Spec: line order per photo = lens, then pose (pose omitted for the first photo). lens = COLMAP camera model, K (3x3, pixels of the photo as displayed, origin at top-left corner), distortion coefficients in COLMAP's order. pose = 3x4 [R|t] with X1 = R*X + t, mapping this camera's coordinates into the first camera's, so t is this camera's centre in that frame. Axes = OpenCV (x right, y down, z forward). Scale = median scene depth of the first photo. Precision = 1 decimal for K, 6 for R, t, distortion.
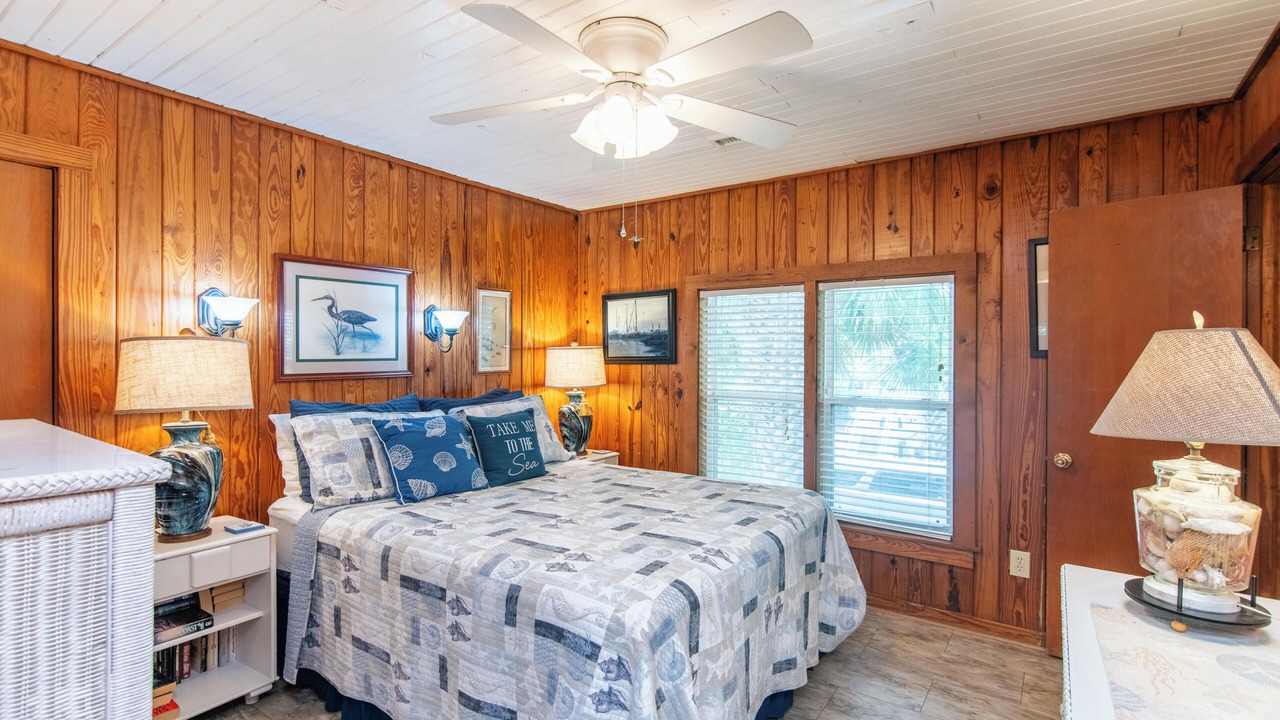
lens RADIAL K [[568.3, 0, 644.1], [0, 568.3, 363.1], [0, 0, 1]] dist [0.002040, -0.000842]
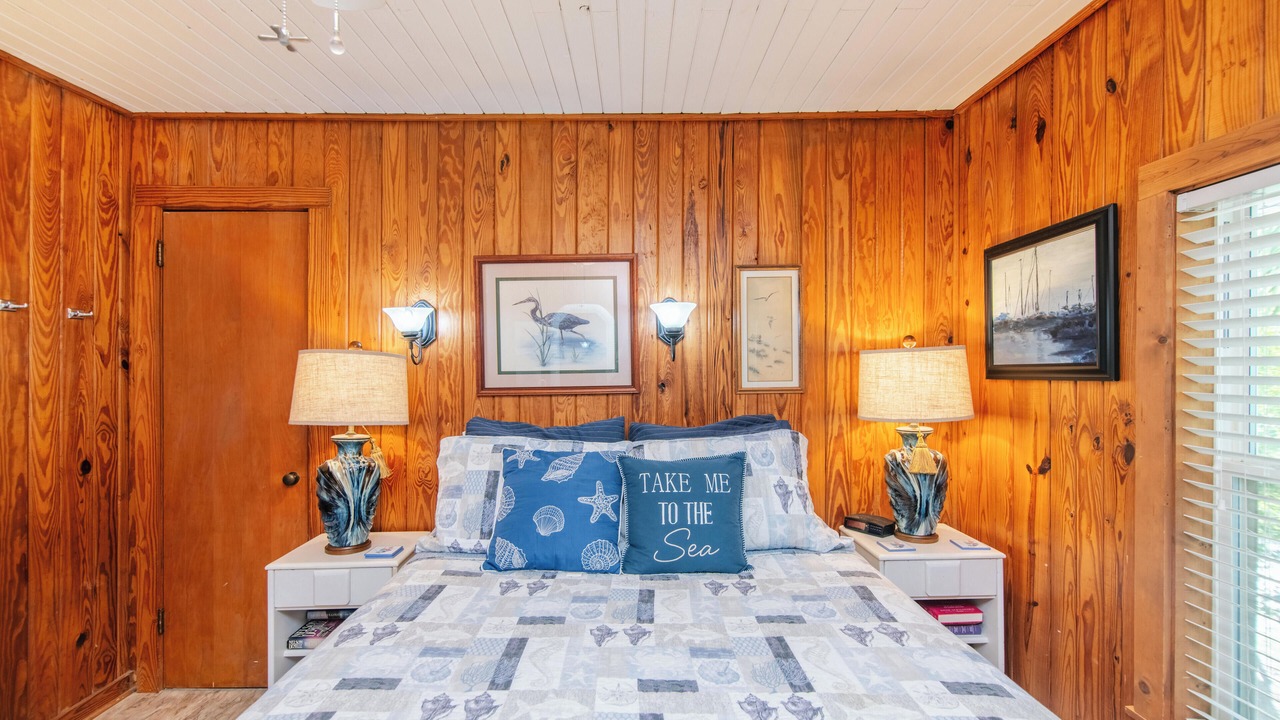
lens RADIAL K [[590.7, 0, 644.6], [0, 590.7, 367.8], [0, 0, 1]] dist [0.008562, -0.000430]
pose [[0.602027, -0.003596, -0.798468, 0.257752], [-0.001288, 0.999984, -0.005475, -0.006939], [0.798475, 0.004324, 0.602013, 0.585224]]
